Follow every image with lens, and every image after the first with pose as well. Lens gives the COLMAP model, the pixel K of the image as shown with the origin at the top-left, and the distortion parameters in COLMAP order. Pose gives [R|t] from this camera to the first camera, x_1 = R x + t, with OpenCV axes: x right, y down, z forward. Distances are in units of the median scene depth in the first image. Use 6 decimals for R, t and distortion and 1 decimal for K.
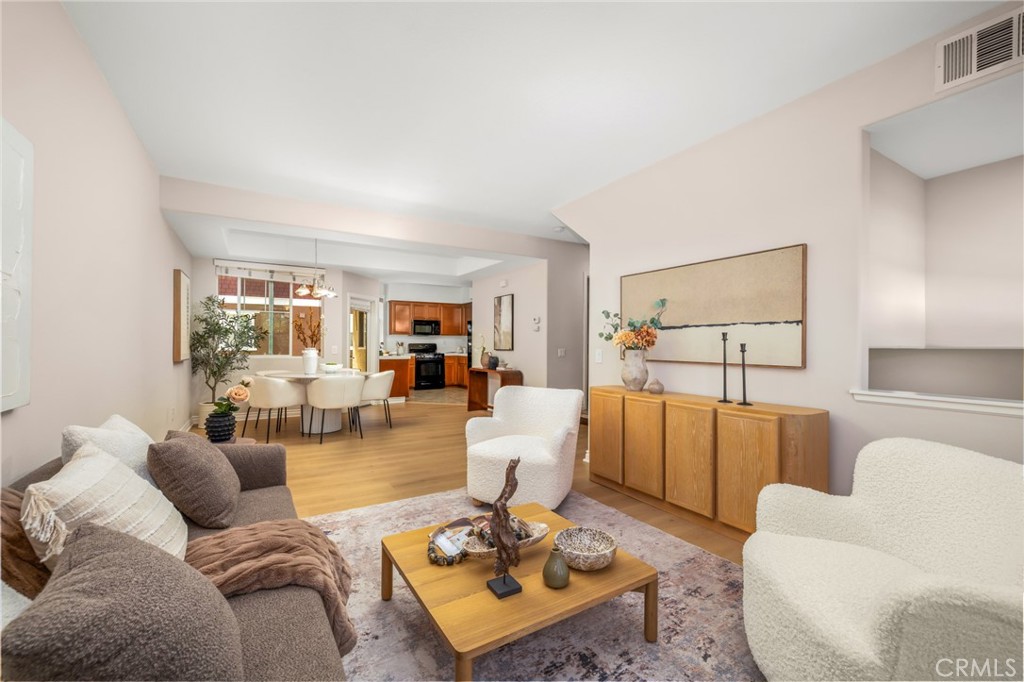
lens RADIAL K [[429.4, 0, 514.5], [0, 429.4, 342.0], [0, 0, 1]] dist [0.000776, 0.000224]
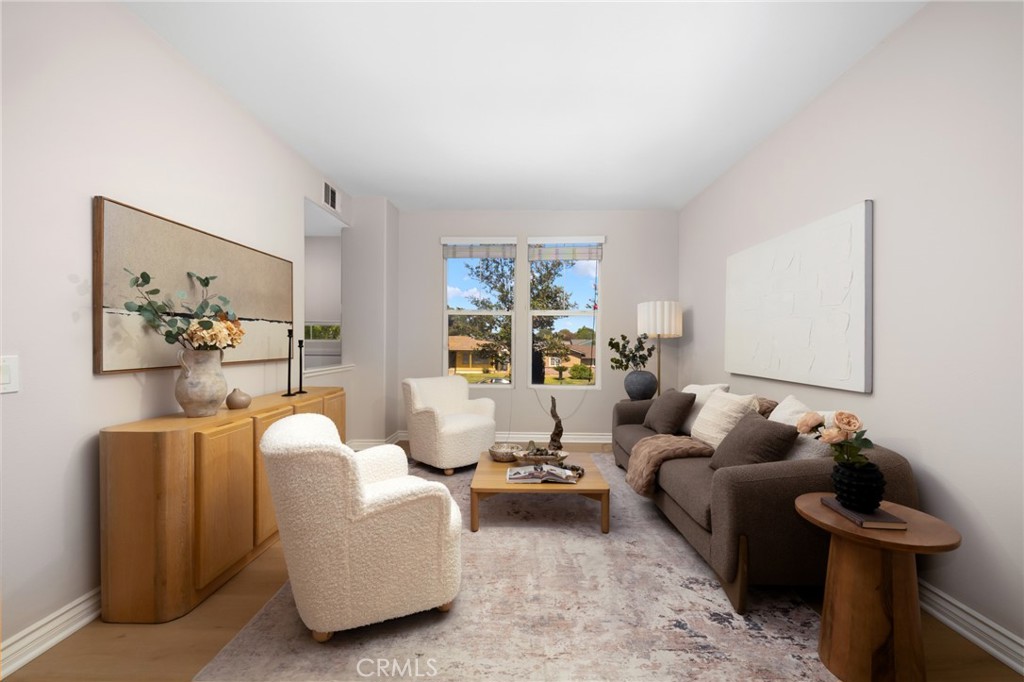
lens RADIAL K [[429.4, 0, 514.5], [0, 429.4, 342.0], [0, 0, 1]] dist [0.000776, 0.000224]
pose [[-0.846208, -0.012829, 0.532698, -0.217435], [-0.014265, 0.999897, 0.001419, -0.000245], [-0.532662, -0.006399, -0.846304, 0.651272]]
